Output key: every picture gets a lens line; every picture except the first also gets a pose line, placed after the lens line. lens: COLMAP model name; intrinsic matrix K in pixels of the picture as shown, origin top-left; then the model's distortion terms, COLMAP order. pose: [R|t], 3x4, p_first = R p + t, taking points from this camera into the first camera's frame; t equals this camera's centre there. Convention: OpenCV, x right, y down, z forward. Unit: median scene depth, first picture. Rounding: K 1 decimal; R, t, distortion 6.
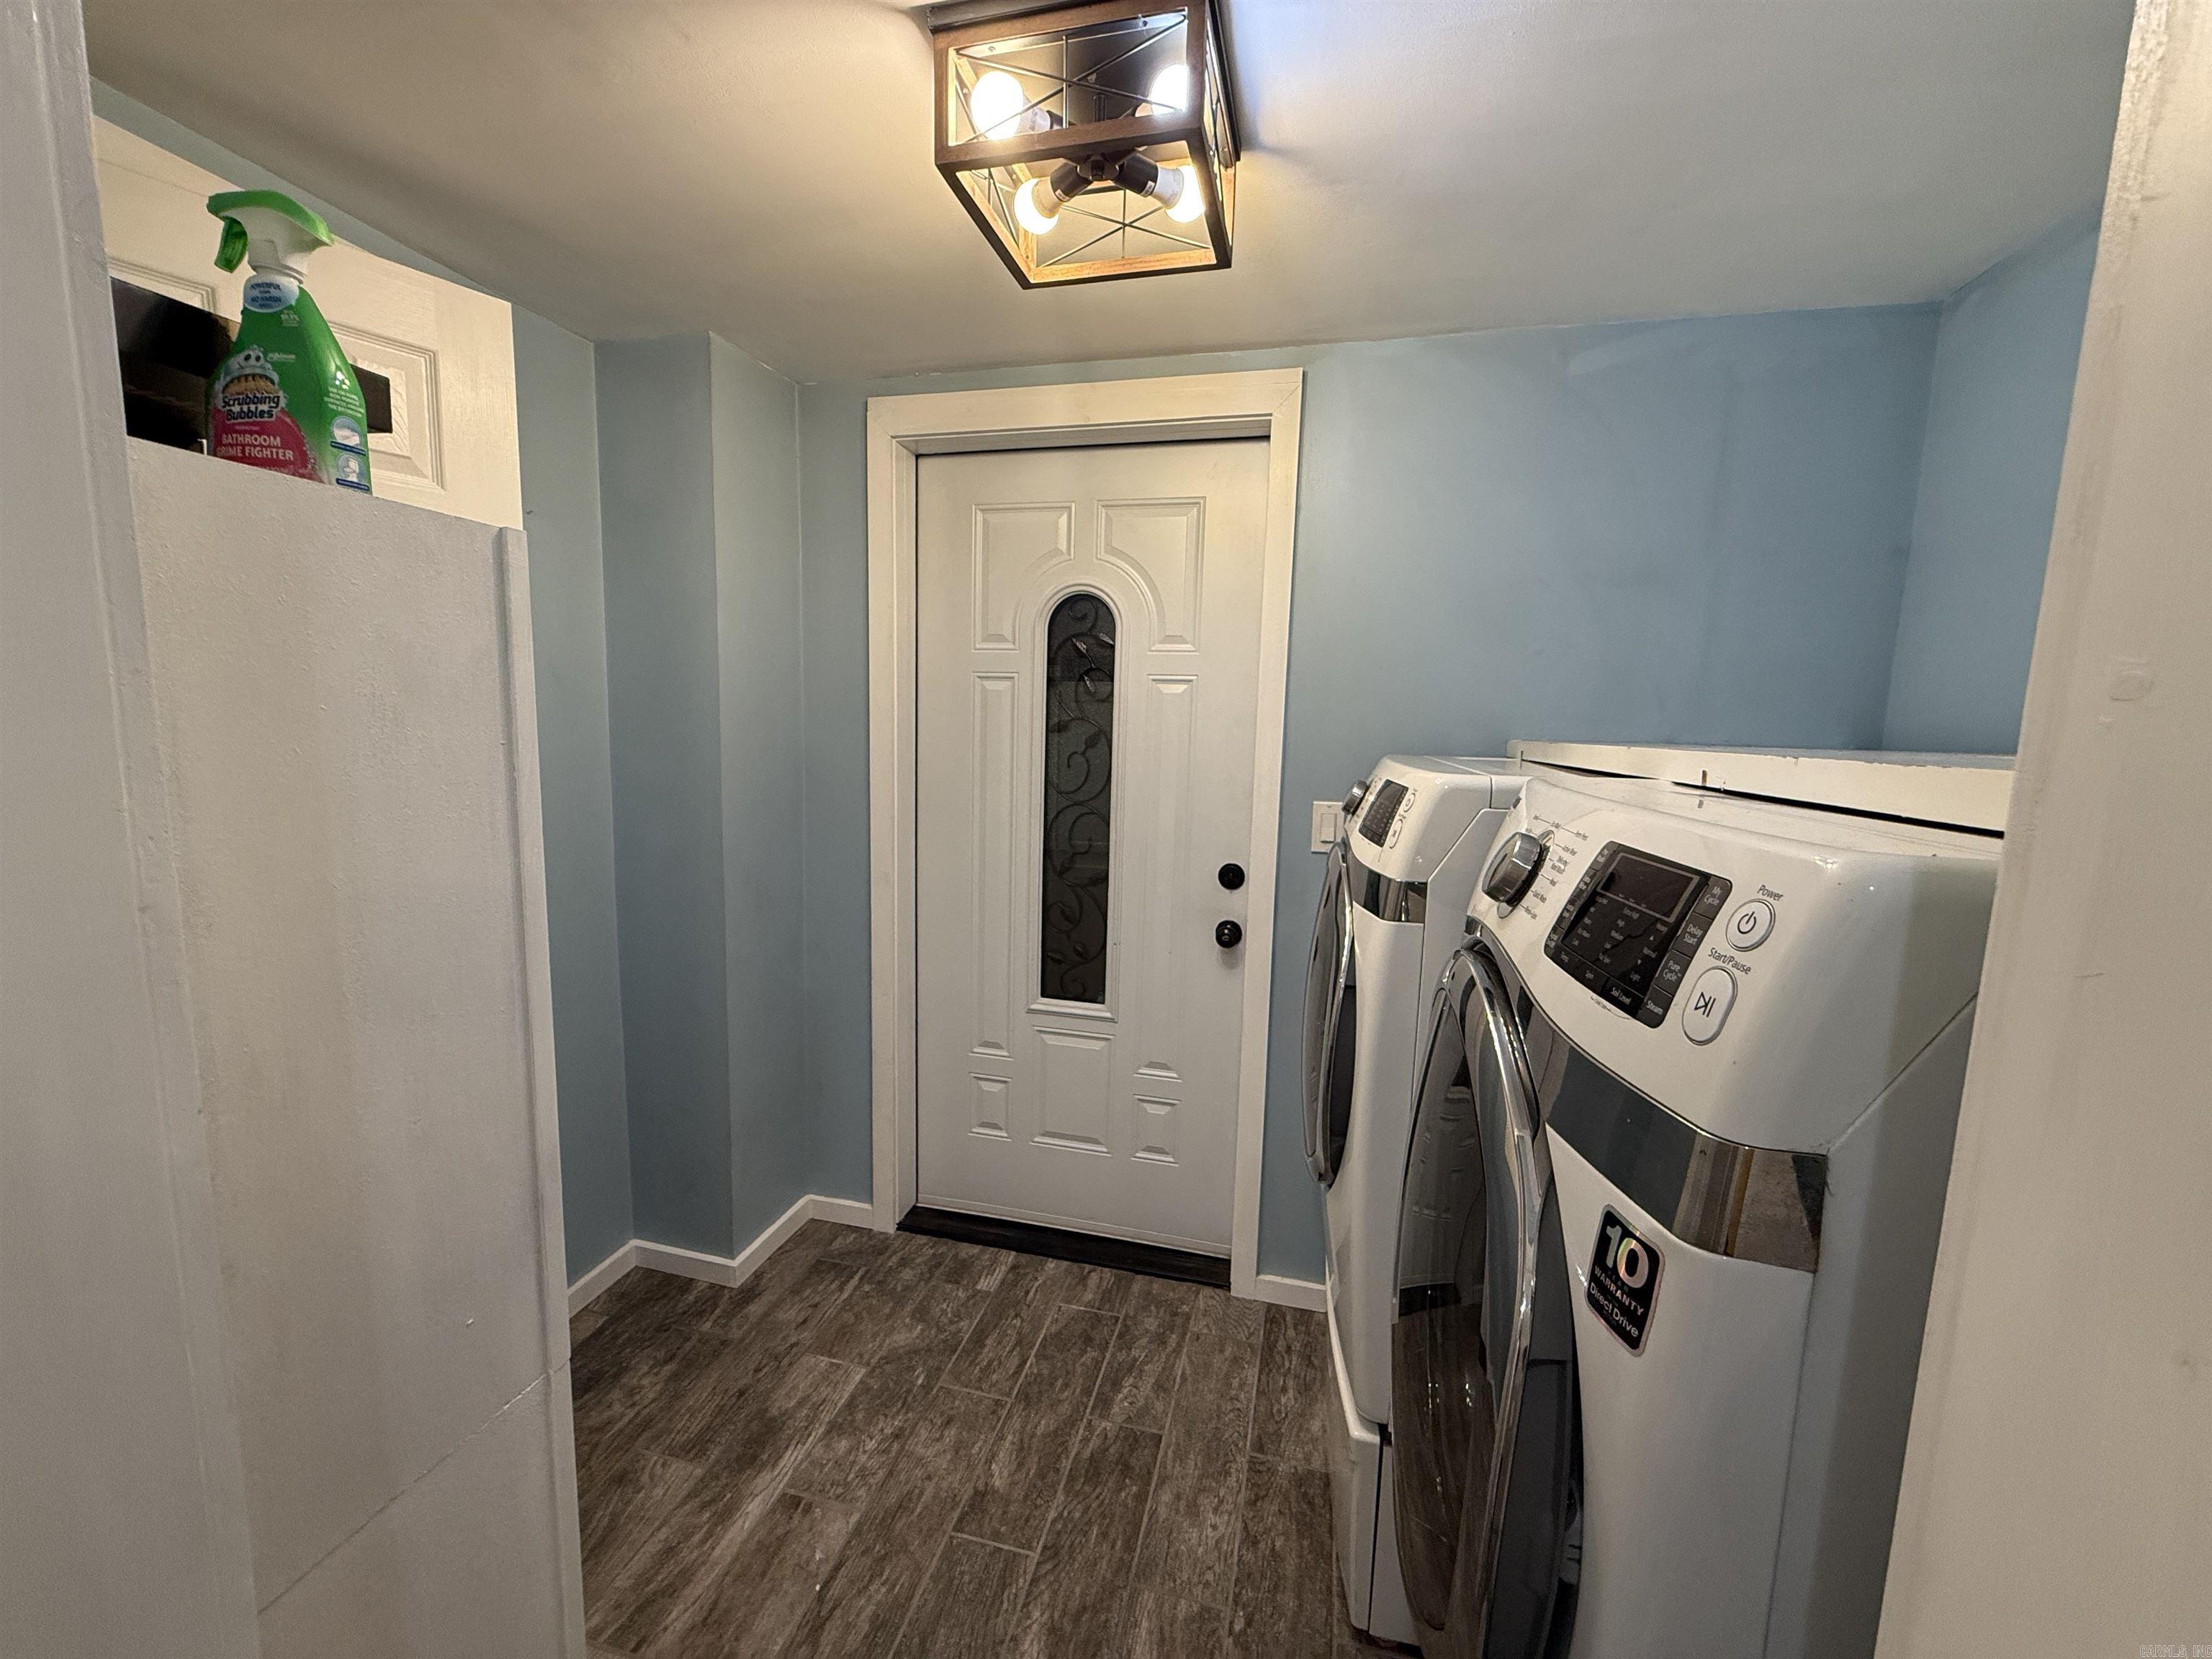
lens RADIAL K [[887.0, 0, 1103.5], [0, 887.0, 837.5], [0, 0, 1]] dist [-0.000738, 0.000196]
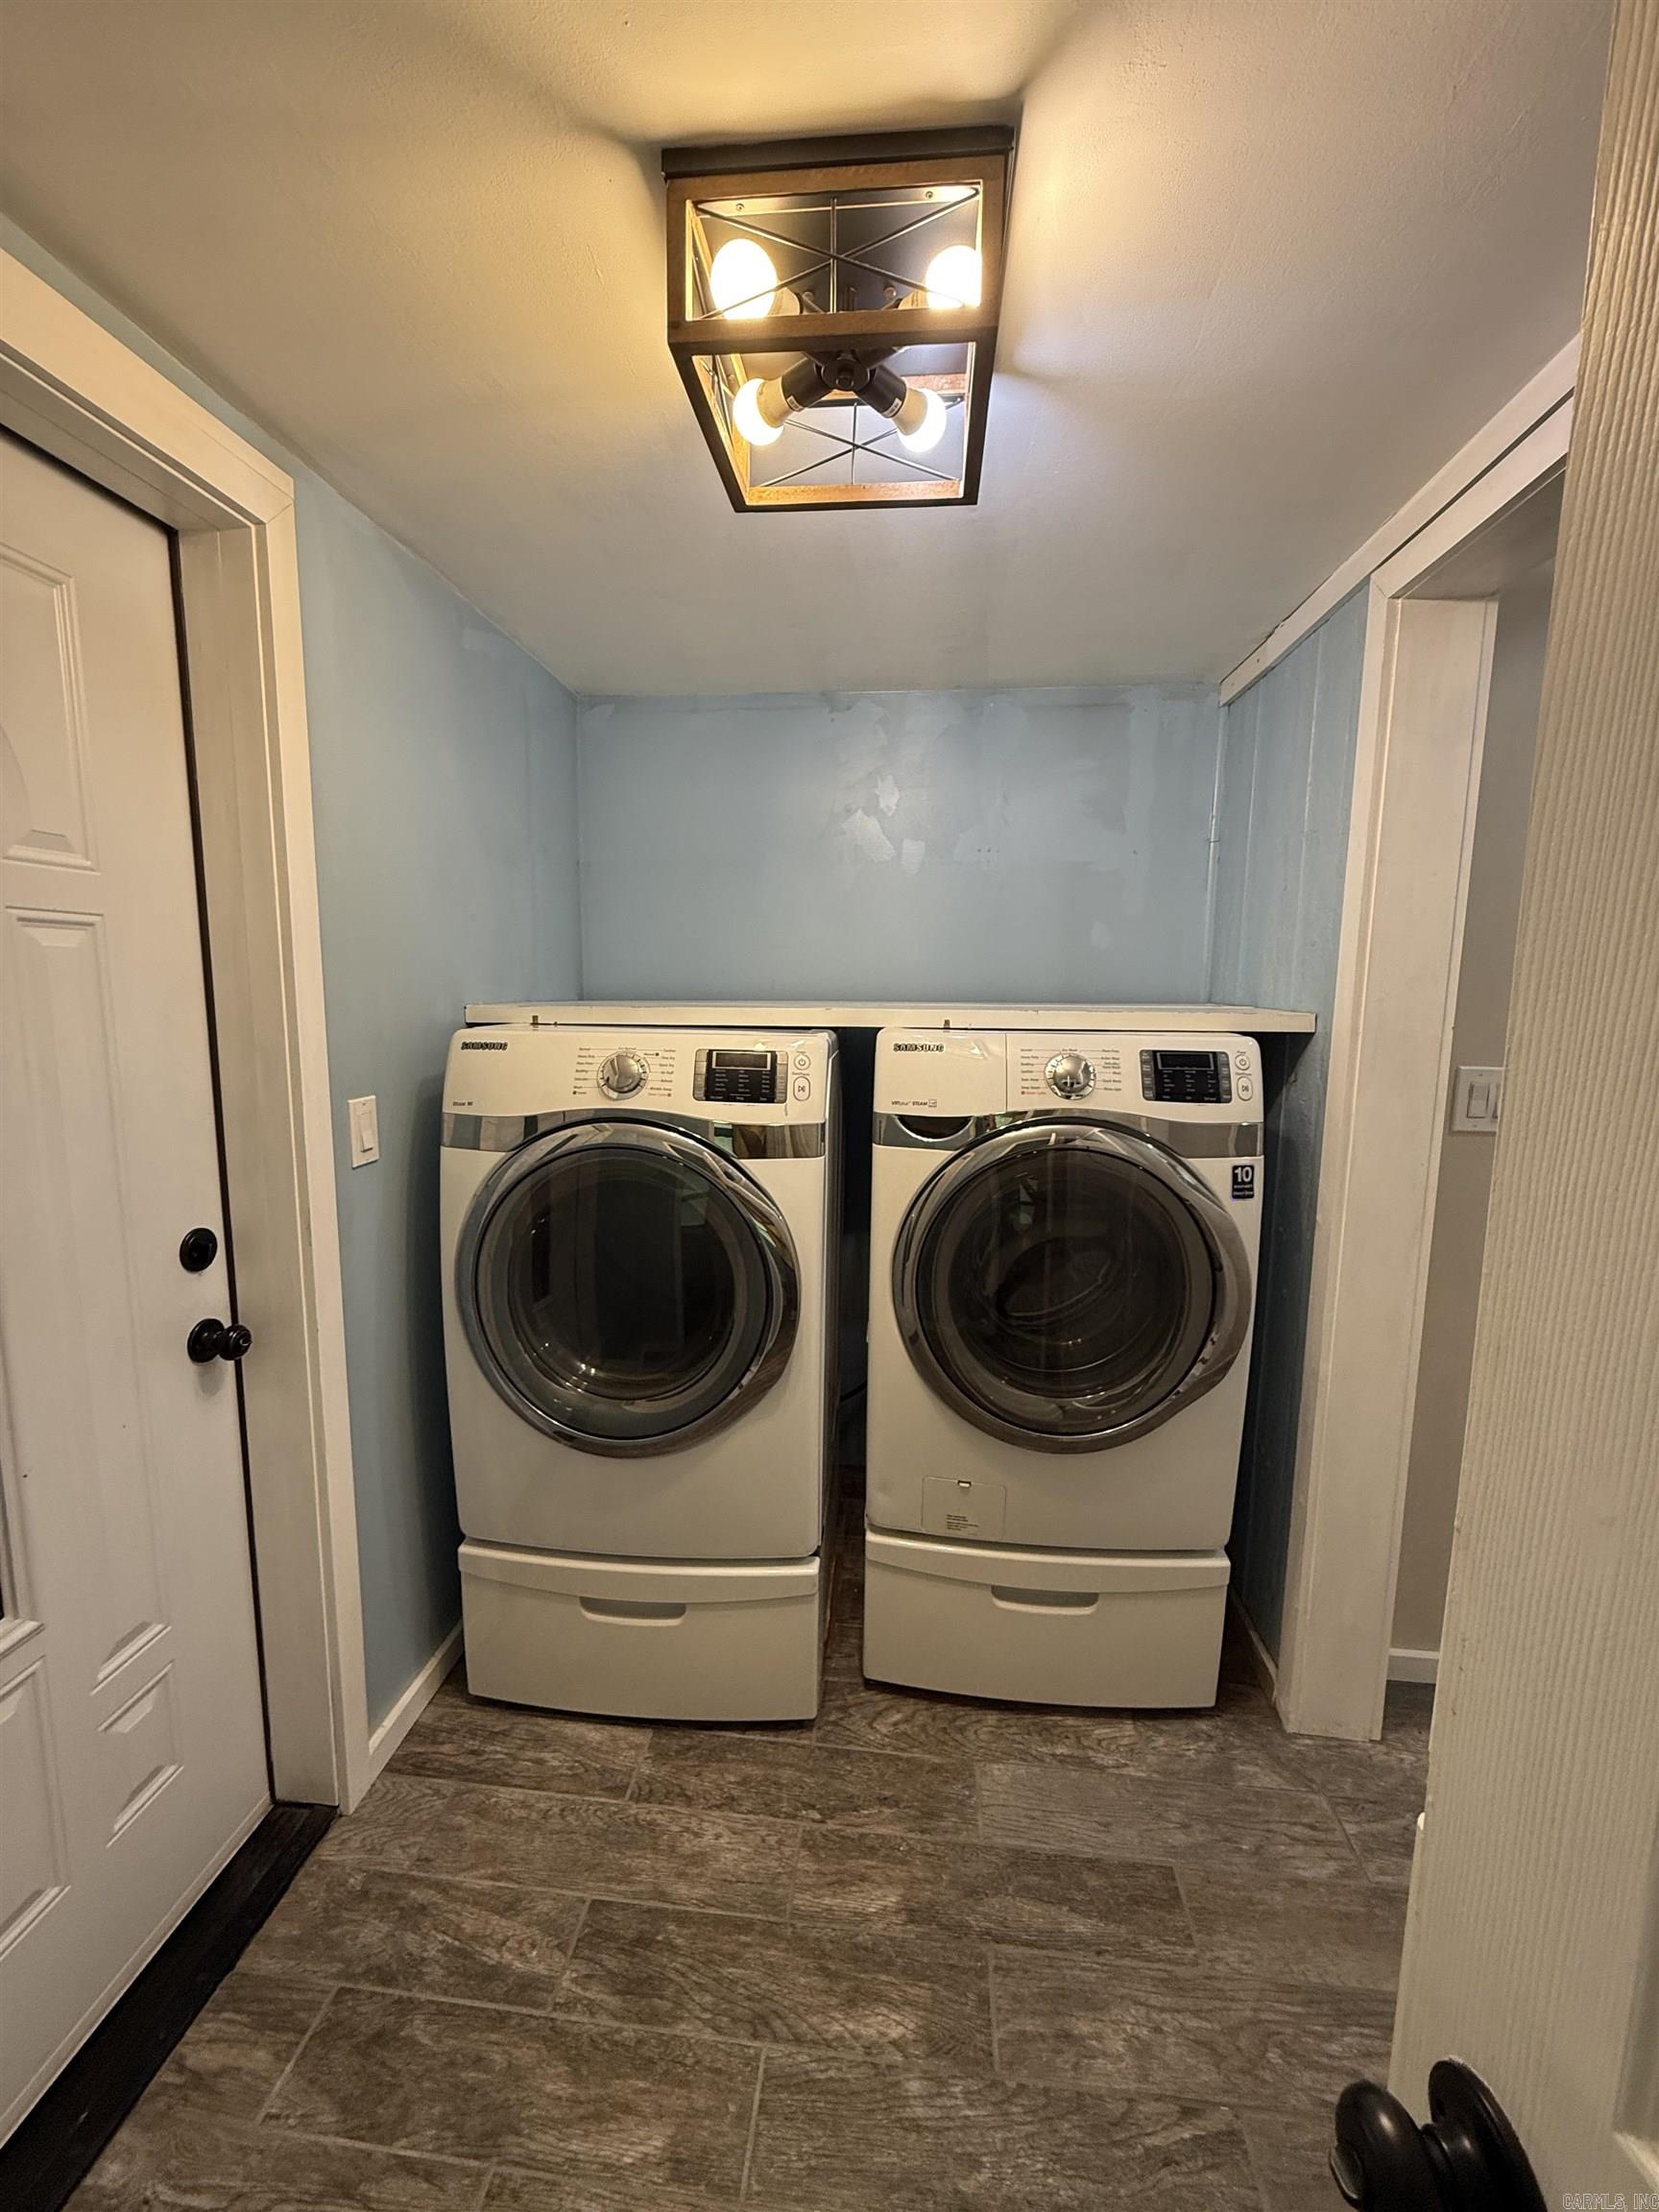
lens RADIAL K [[887.0, 0, 836.3], [0, 887.0, 1108.2], [0, 0, 1]] dist [-0.000738, 0.000196]
pose [[-0.150852, -0.169996, 0.973830, -0.656037], [0.115165, 0.975374, 0.188105, -0.151957], [-0.981825, 0.140527, -0.127559, 0.830085]]
